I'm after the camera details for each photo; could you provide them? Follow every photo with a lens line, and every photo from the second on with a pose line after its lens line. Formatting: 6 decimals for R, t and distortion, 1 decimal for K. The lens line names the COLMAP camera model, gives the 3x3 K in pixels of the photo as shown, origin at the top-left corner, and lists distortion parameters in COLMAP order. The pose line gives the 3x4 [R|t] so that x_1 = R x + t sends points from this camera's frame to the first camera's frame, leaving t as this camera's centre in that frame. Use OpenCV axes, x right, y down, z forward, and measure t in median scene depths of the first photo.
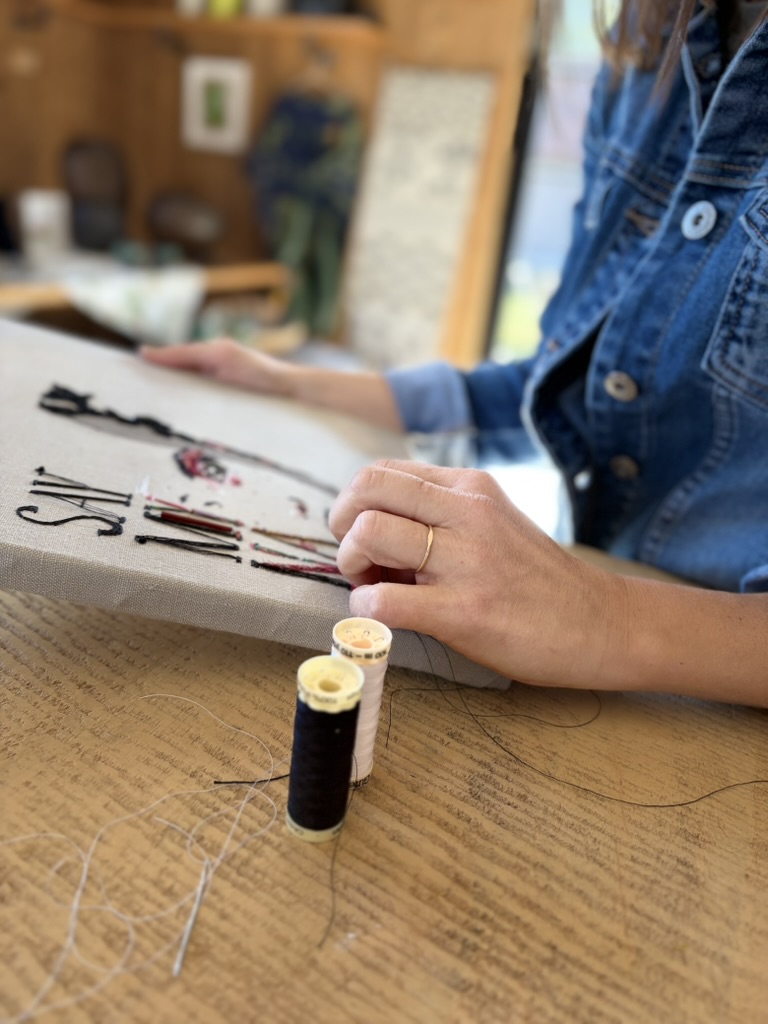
lens RADIAL K [[849.9, 0, 384.0], [0, 849.9, 512.0], [0, 0, 1]] dist [-0.004057, -0.010999]
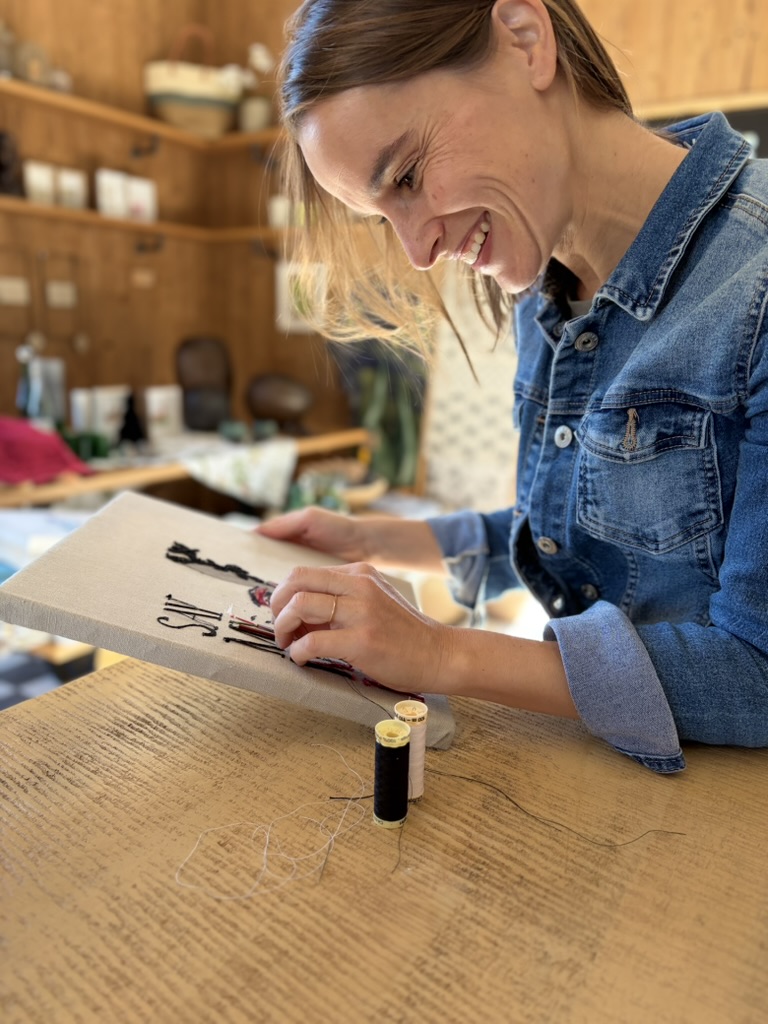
lens RADIAL K [[849.9, 0, 384.0], [0, 849.9, 512.0], [0, 0, 1]] dist [-0.004057, -0.010999]
pose [[0.992596, -0.064625, -0.102843, 0.139528], [0.047455, 0.985746, -0.161411, 0.022778], [0.111808, 0.155336, 0.981514, -0.898582]]
